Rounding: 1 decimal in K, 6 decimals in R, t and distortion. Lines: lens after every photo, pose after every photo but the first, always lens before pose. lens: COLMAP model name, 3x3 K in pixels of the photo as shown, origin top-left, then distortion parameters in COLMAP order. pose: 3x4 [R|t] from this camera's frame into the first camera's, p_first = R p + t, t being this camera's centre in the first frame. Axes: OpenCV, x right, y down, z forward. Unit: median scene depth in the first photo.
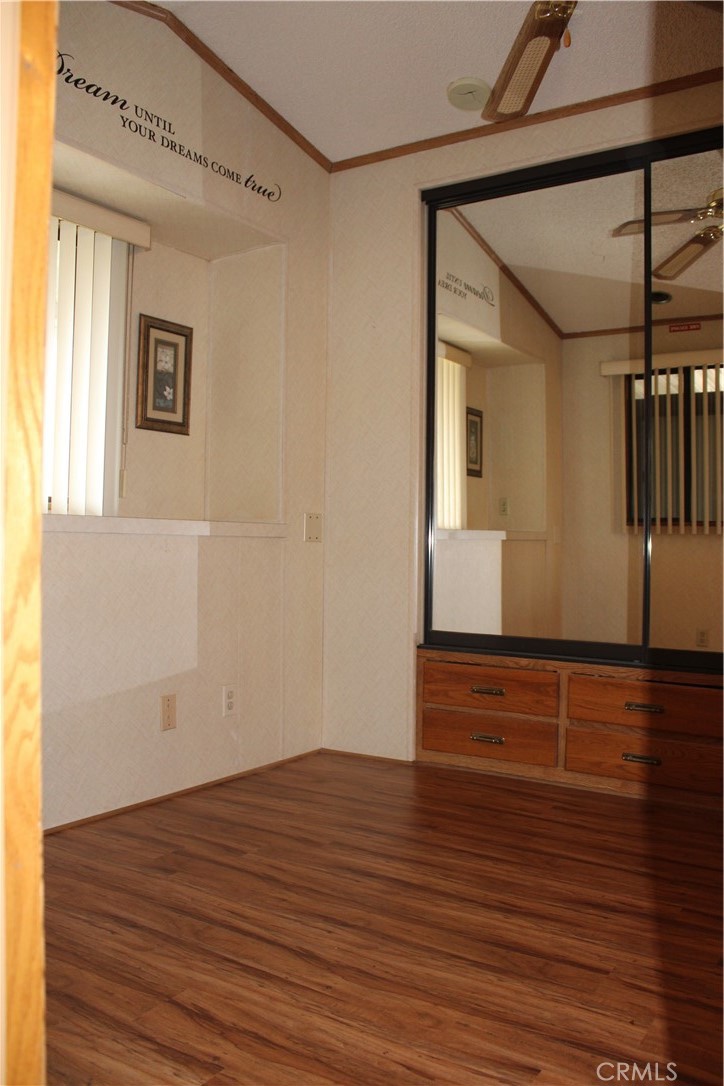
lens RADIAL K [[905.6, 0, 364.7], [0, 905.6, 542.9], [0, 0, 1]] dist [-0.166781, 0.151709]
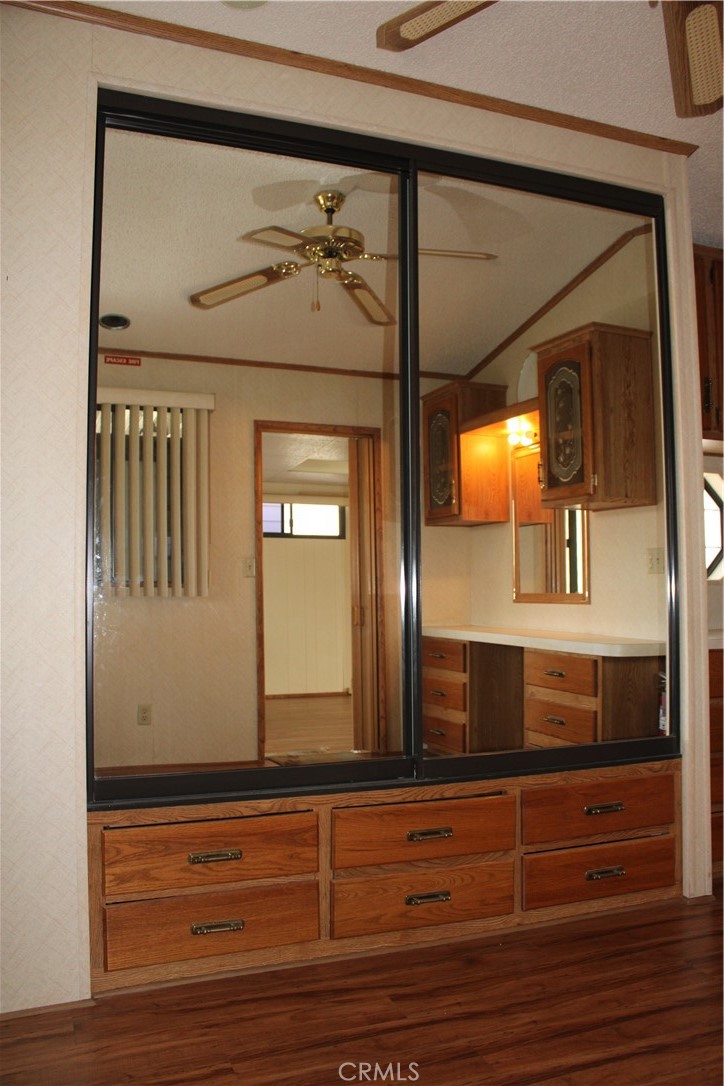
lens RADIAL K [[905.6, 0, 364.7], [0, 905.6, 542.9], [0, 0, 1]] dist [-0.166781, 0.151709]
pose [[0.570801, 0.022678, 0.820775, -0.364219], [0.013513, 0.999224, -0.037006, -0.046897], [-0.820977, 0.032214, 0.570052, 0.540614]]
